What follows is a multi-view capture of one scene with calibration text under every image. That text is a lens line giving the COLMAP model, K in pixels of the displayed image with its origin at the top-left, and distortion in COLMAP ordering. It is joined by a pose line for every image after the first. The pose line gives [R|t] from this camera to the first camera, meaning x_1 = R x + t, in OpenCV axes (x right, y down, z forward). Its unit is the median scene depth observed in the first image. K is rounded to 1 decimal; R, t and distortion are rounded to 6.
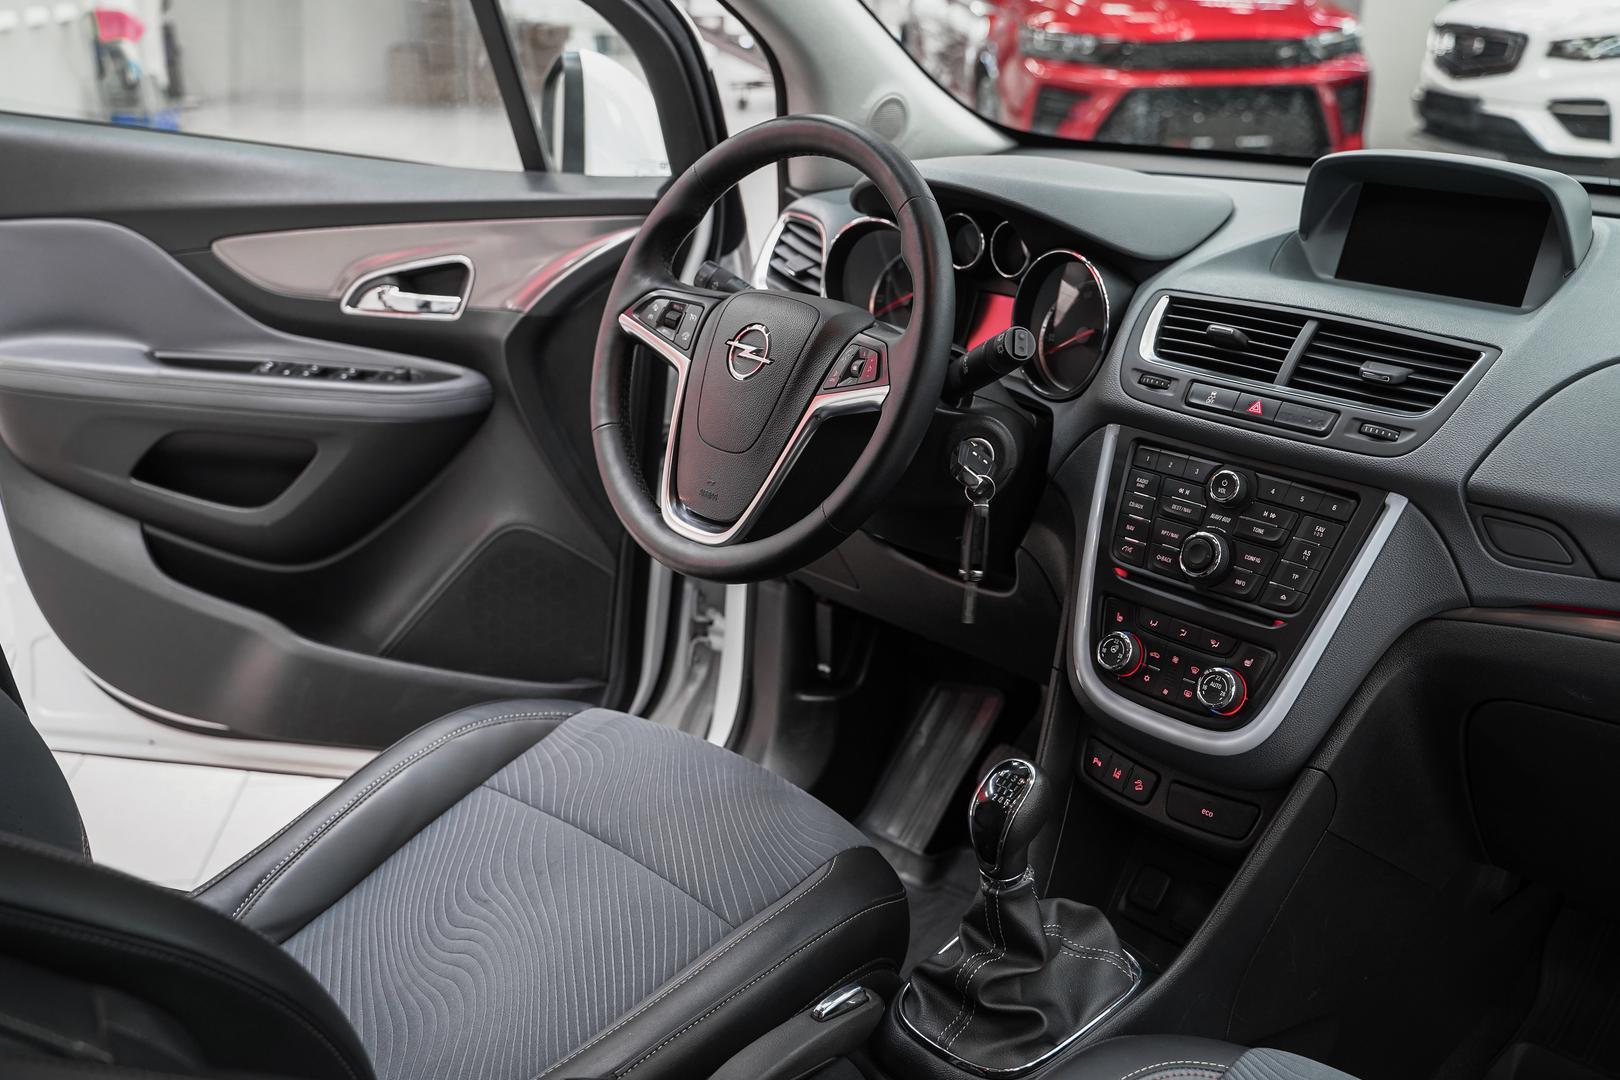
lens RADIAL K [[1603.3, 0, 810.0], [0, 1603.3, 540.0], [0, 0, 1]] dist [-0.003627, 0.026803]
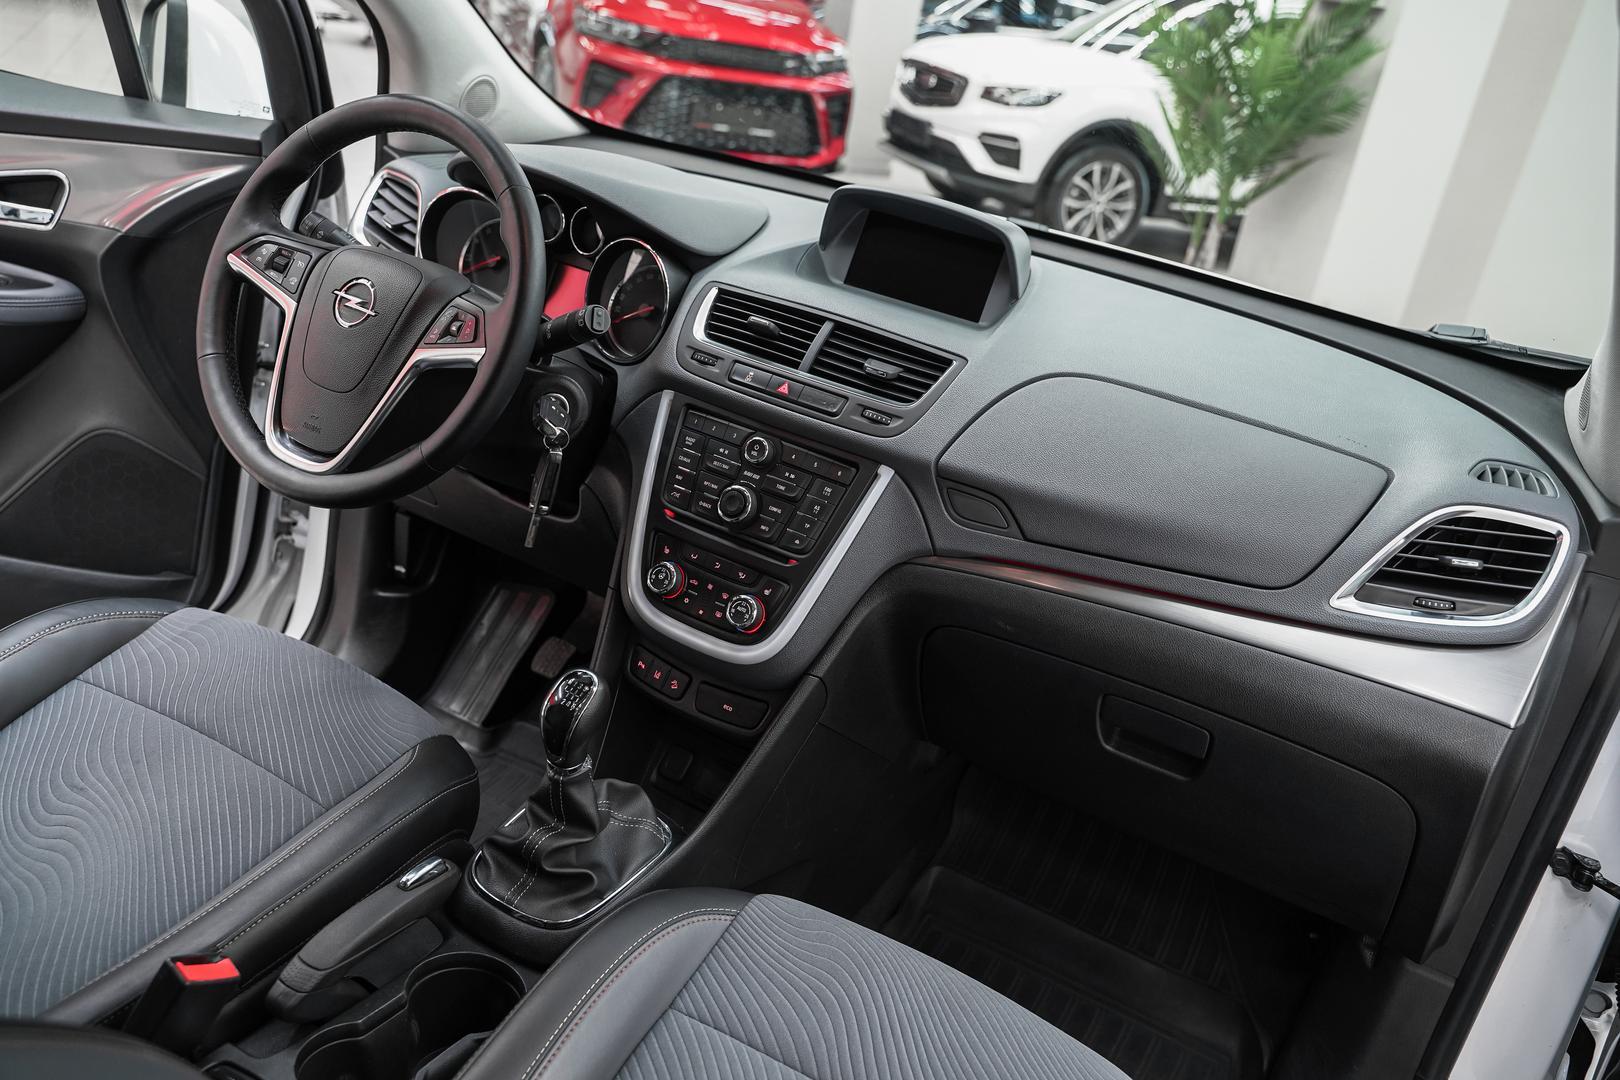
lens RADIAL K [[1322.3, 0, 810.0], [0, 1322.3, 540.0], [0, 0, 1]] dist [-0.009072, 0.006843]
pose [[0.946021, 0.035141, 0.322194, -0.028906], [-0.059412, 0.996062, 0.065808, -0.031673], [-0.318612, -0.081398, 0.944384, 0.009096]]
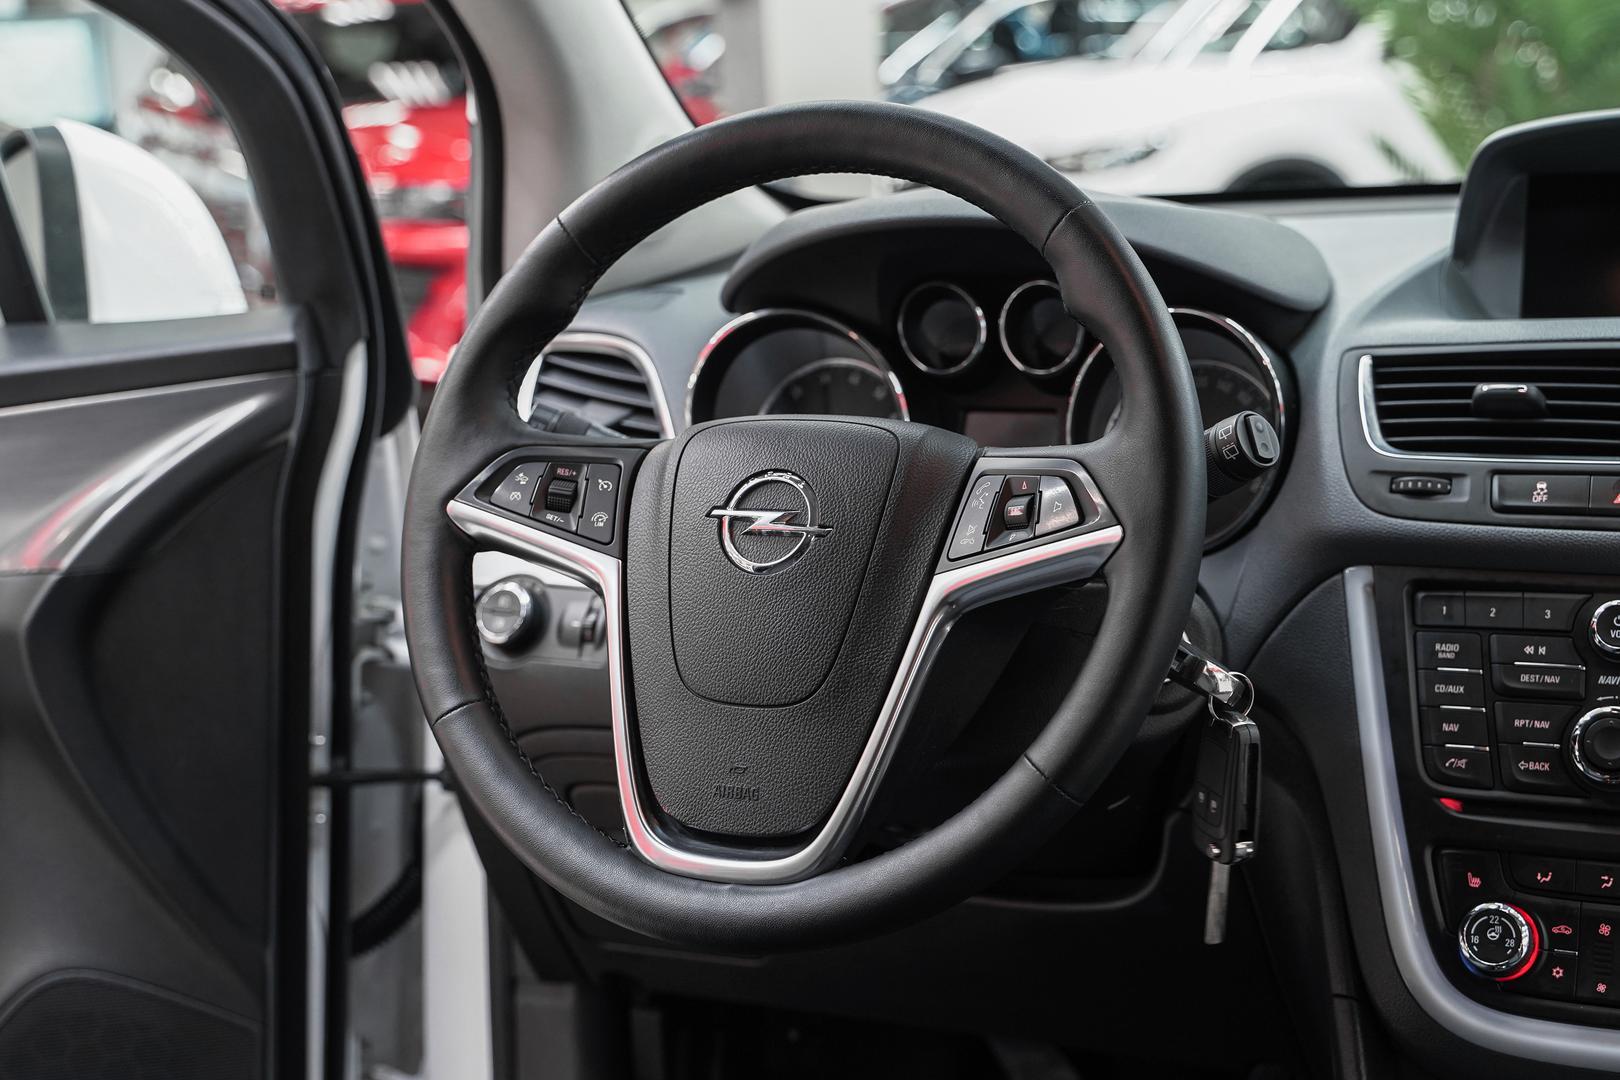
lens RADIAL K [[2310.0, 0, 810.0], [0, 2310.0, 540.0], [0, 0, 1]] dist [0.030597, -0.072479]
pose [[0.926460, -0.121295, 0.356313, -0.309014], [0.179494, 0.974454, -0.134988, -0.002063], [-0.330837, 0.189017, 0.924564, 0.268975]]
